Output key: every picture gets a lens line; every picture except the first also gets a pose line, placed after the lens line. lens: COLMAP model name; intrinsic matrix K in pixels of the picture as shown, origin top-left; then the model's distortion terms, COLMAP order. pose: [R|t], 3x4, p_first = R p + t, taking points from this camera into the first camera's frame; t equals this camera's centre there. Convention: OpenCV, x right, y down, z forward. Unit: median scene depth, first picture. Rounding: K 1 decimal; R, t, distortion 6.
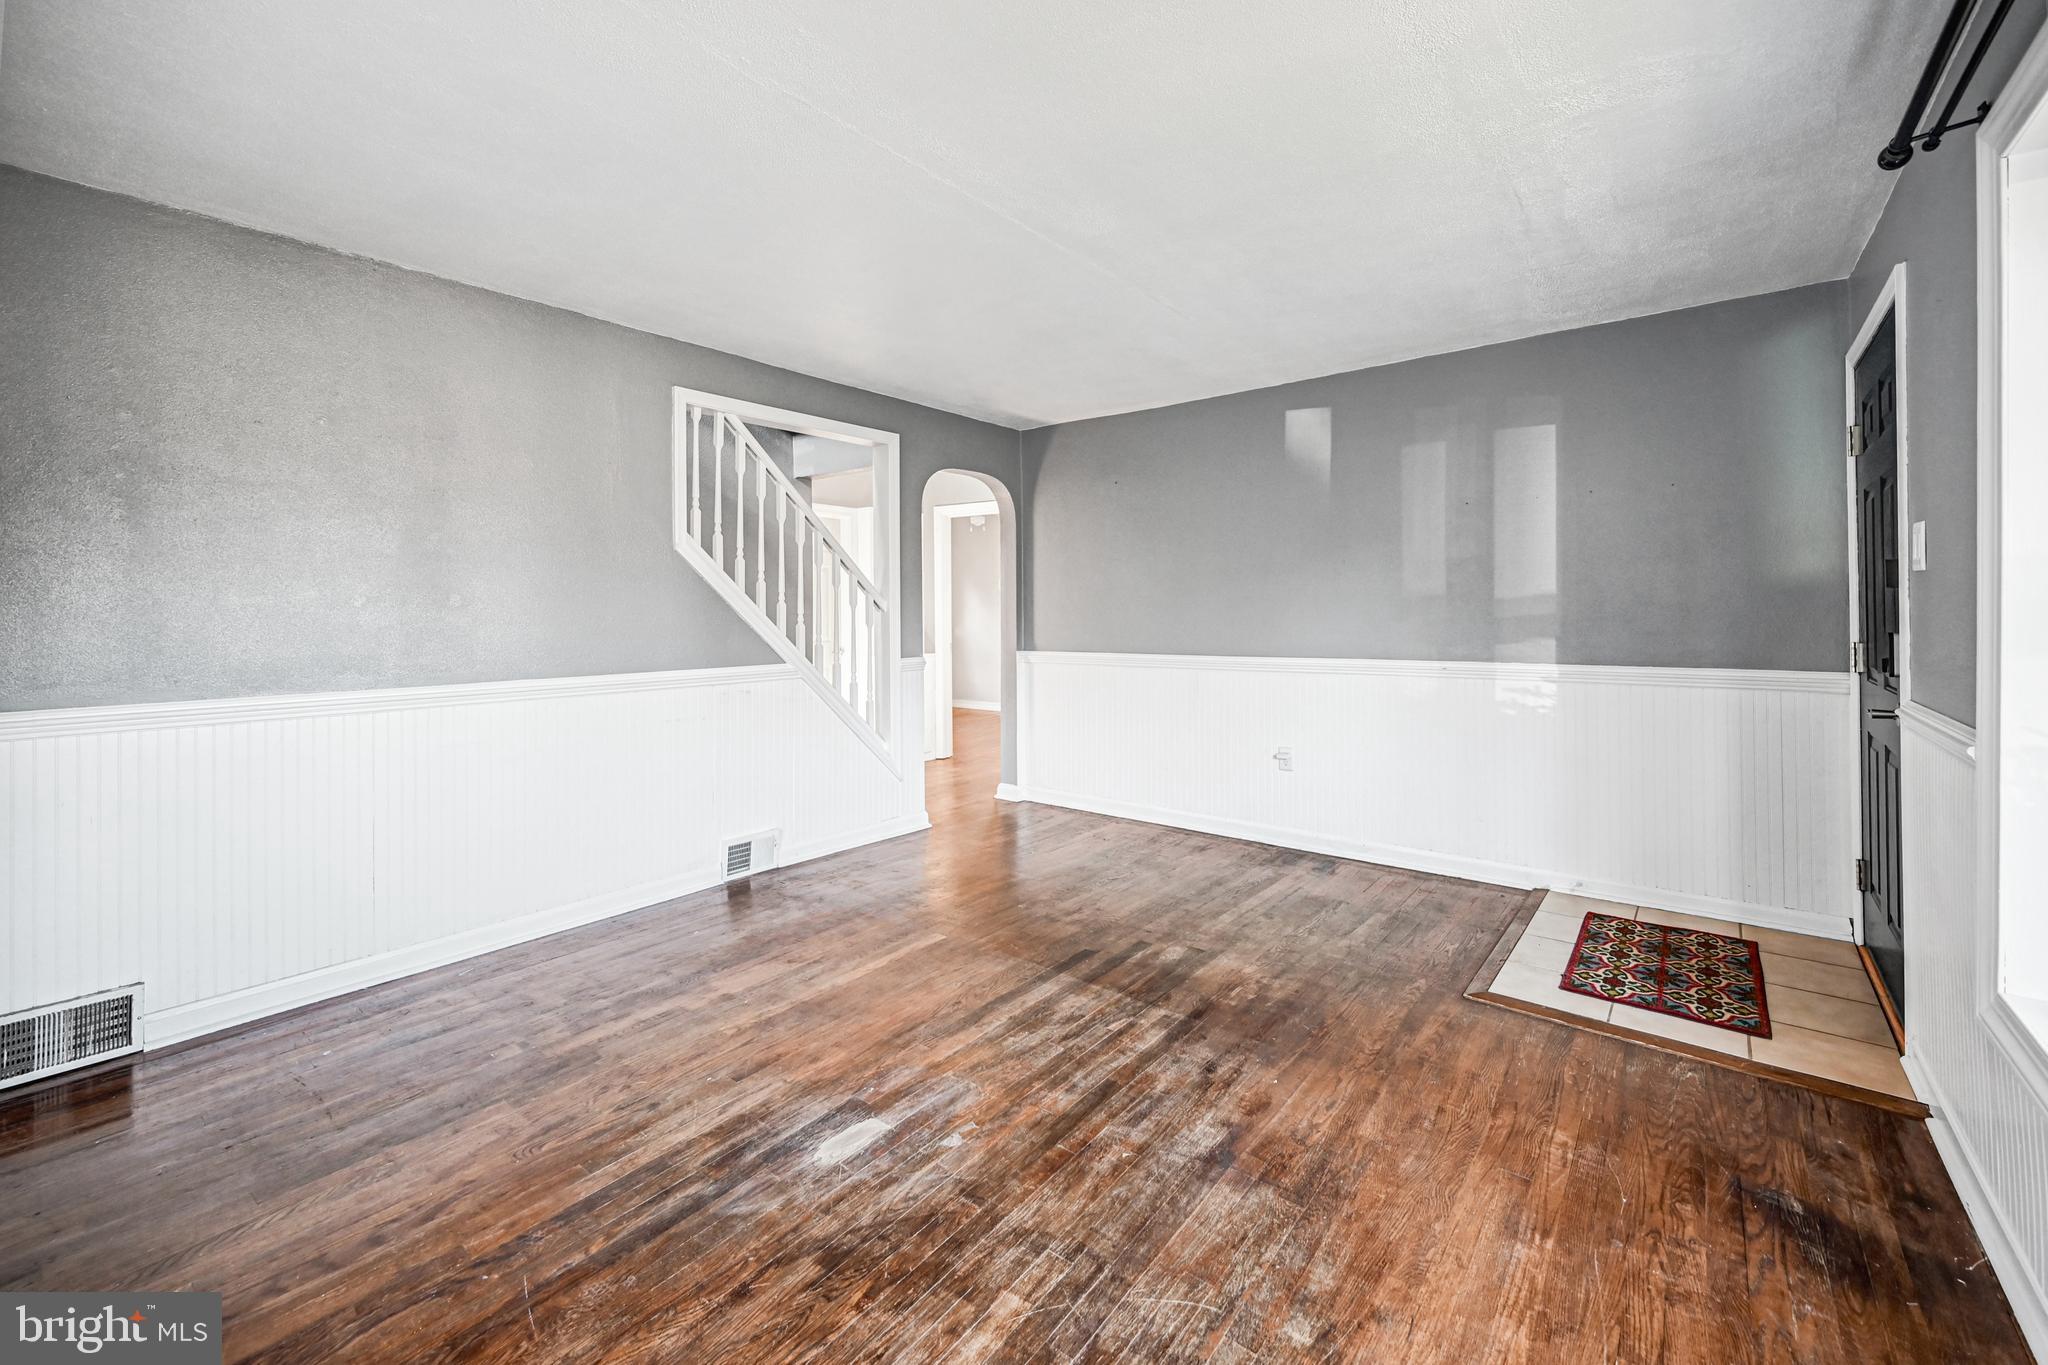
lens RADIAL K [[835.1, 0, 1008.8], [0, 835.1, 607.6], [0, 0, 1]] dist [-0.004103, -0.000047]
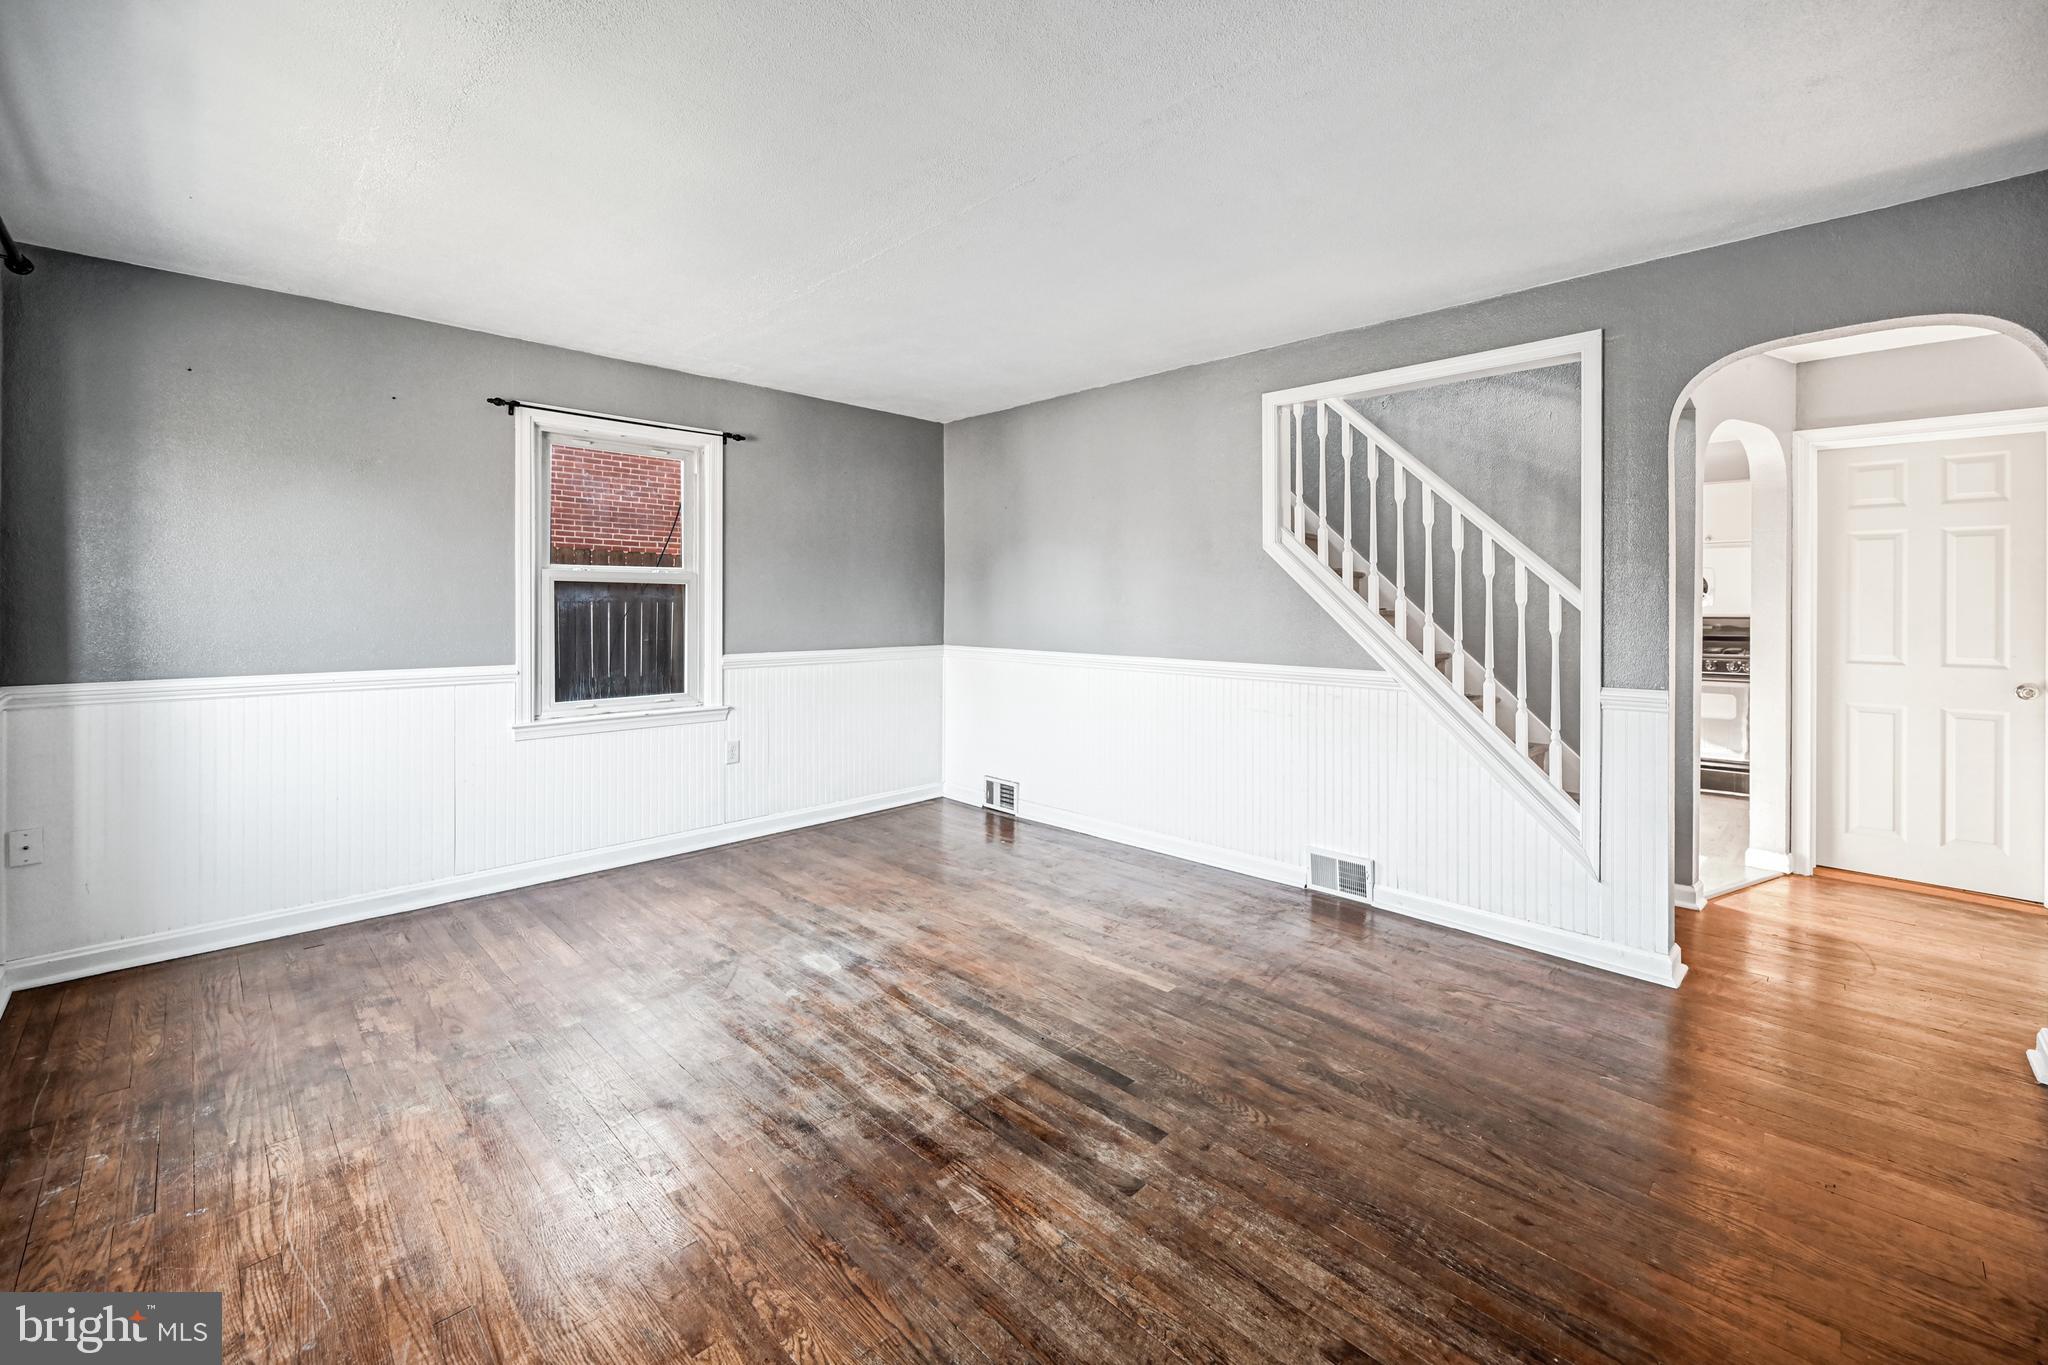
lens RADIAL K [[835.1, 0, 1044.1], [0, 835.1, 599.5], [0, 0, 1]] dist [-0.004103, -0.000047]
pose [[-0.083100, 0.003058, -0.996537, 0.981414], [0.000580, 0.999995, 0.003020, -0.013057], [0.996541, -0.000327, -0.083101, 1.178520]]
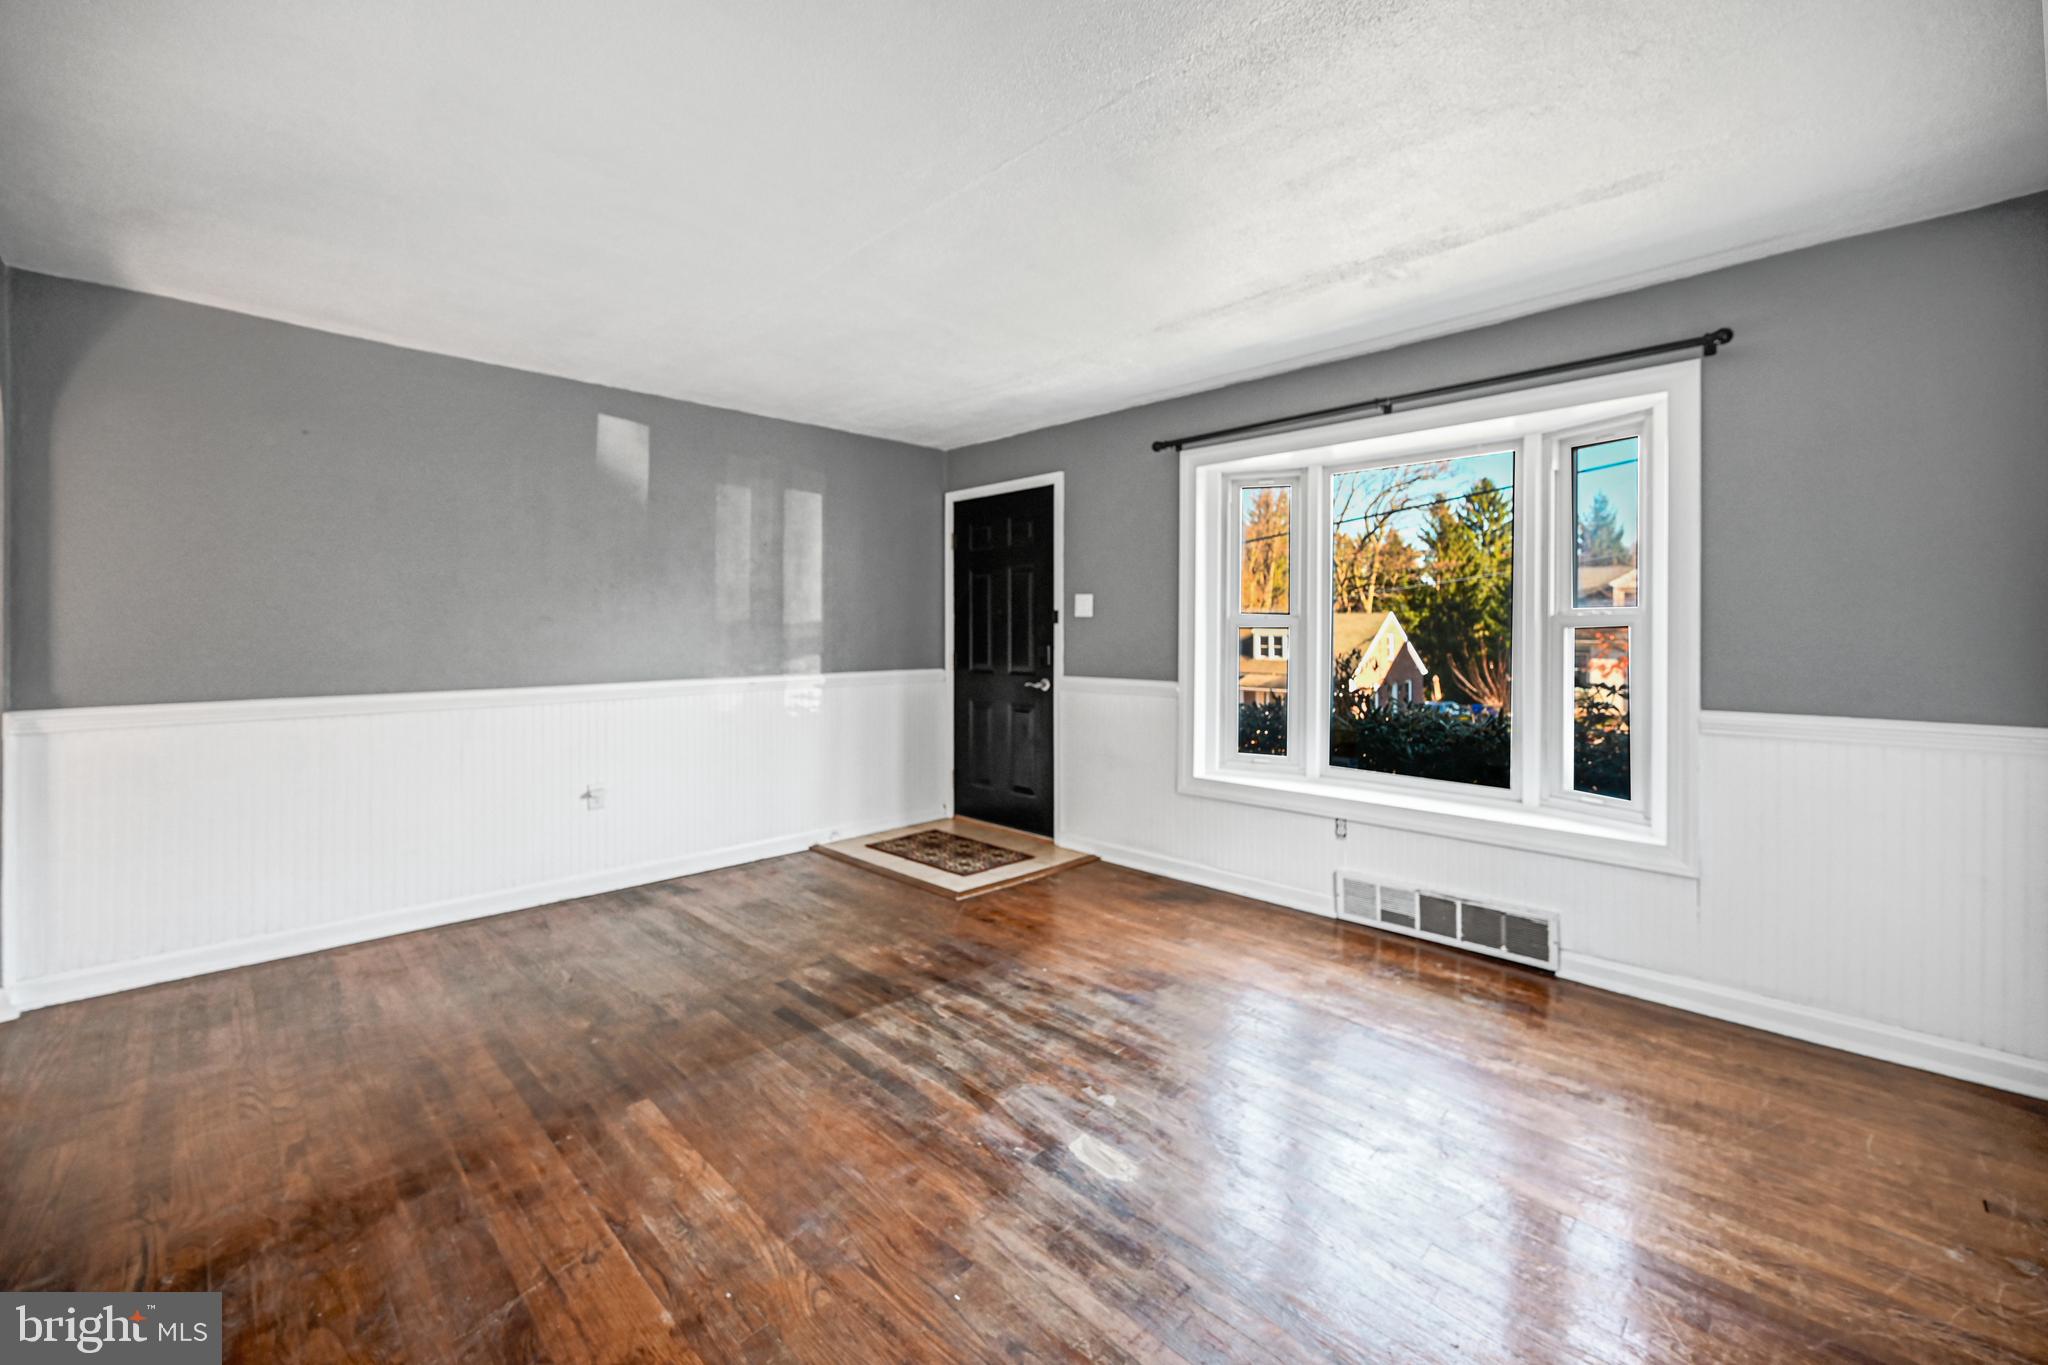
lens RADIAL K [[835.1, 0, 1043.5], [0, 835.1, 631.5], [0, 0, 1]] dist [-0.004103, -0.000047]
pose [[0.079288, 0.005827, 0.996835, -0.928752], [-0.004674, 0.999974, -0.005474, 0.007949], [-0.996841, -0.004225, 0.079313, 0.769605]]
